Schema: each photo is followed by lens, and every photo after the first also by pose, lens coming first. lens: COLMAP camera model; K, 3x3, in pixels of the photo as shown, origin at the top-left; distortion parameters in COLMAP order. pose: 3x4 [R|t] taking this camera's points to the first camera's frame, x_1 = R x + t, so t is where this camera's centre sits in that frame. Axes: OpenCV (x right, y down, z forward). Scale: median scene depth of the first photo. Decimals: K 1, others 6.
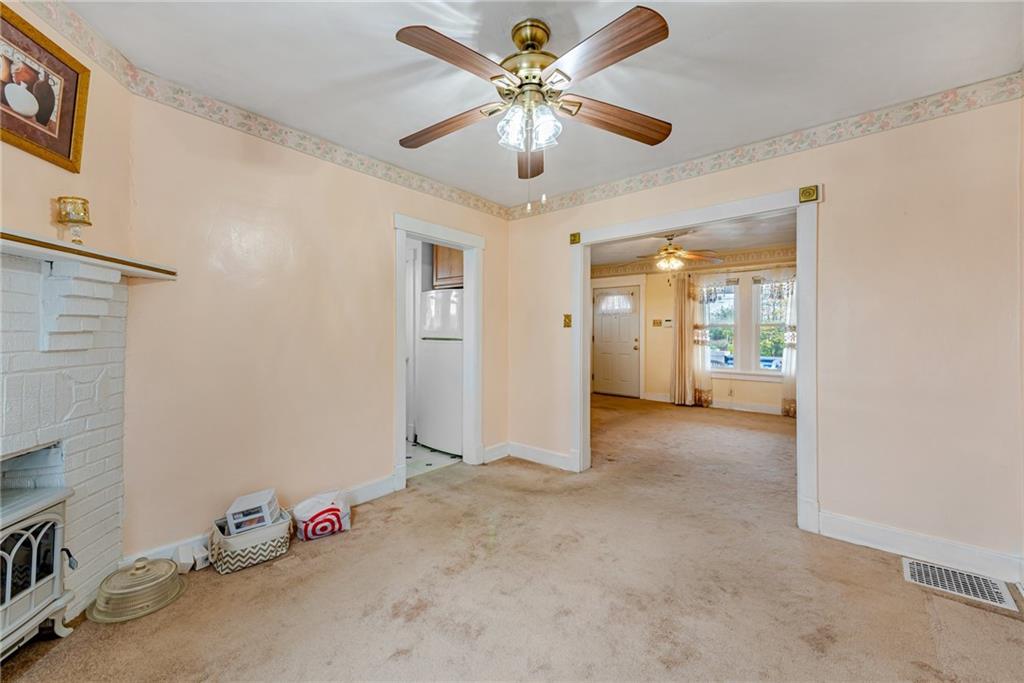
lens RADIAL K [[401.1, 0, 502.2], [0, 401.1, 330.0], [0, 0, 1]] dist [0.000300, -0.000067]
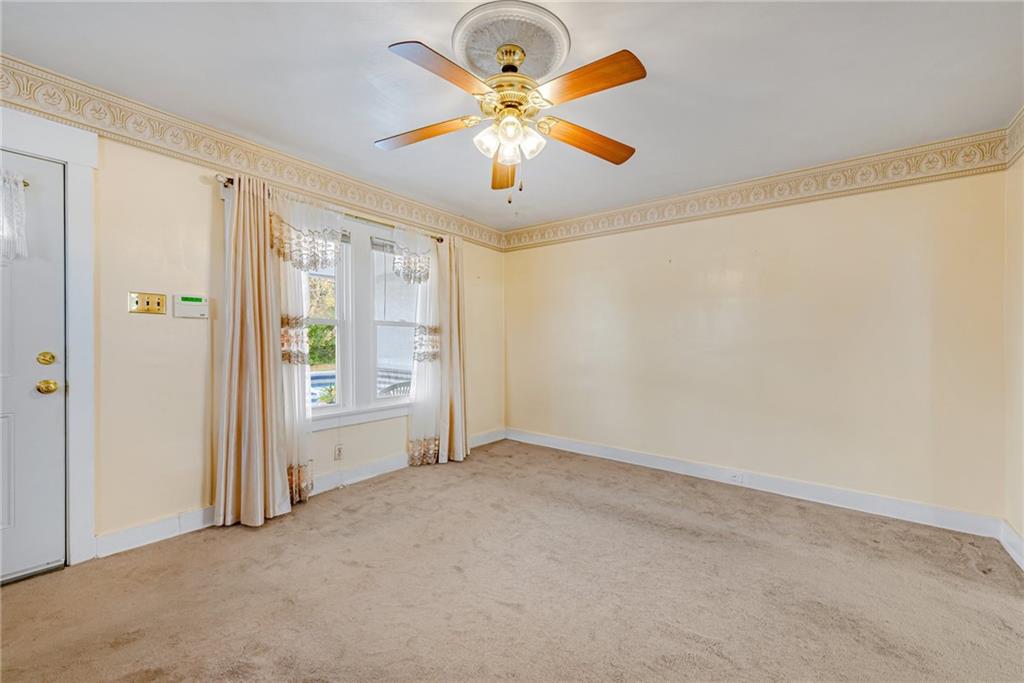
lens RADIAL K [[408.6, 0, 513.2], [0, 408.6, 344.0], [0, 0, 1]] dist [0.002740, -0.000255]
pose [[-0.087148, -0.009250, 0.996152, 0.034638], [-0.012809, 0.999885, 0.008164, 0.009953], [-0.996113, -0.012049, -0.087257, 0.806312]]
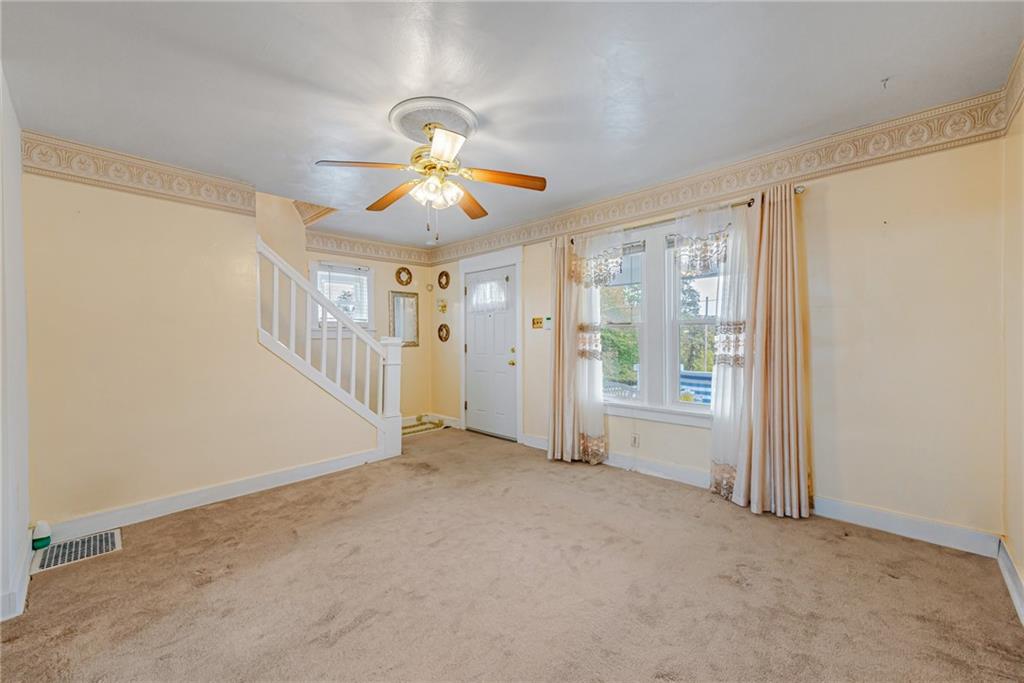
lens RADIAL K [[408.6, 0, 513.2], [0, 408.6, 344.0], [0, 0, 1]] dist [0.002740, -0.000255]
pose [[0.998831, -0.006157, -0.047943, 0.415270], [0.006548, 0.999947, 0.007991, 0.010658], [0.047891, -0.008295, 0.998818, 0.399204]]
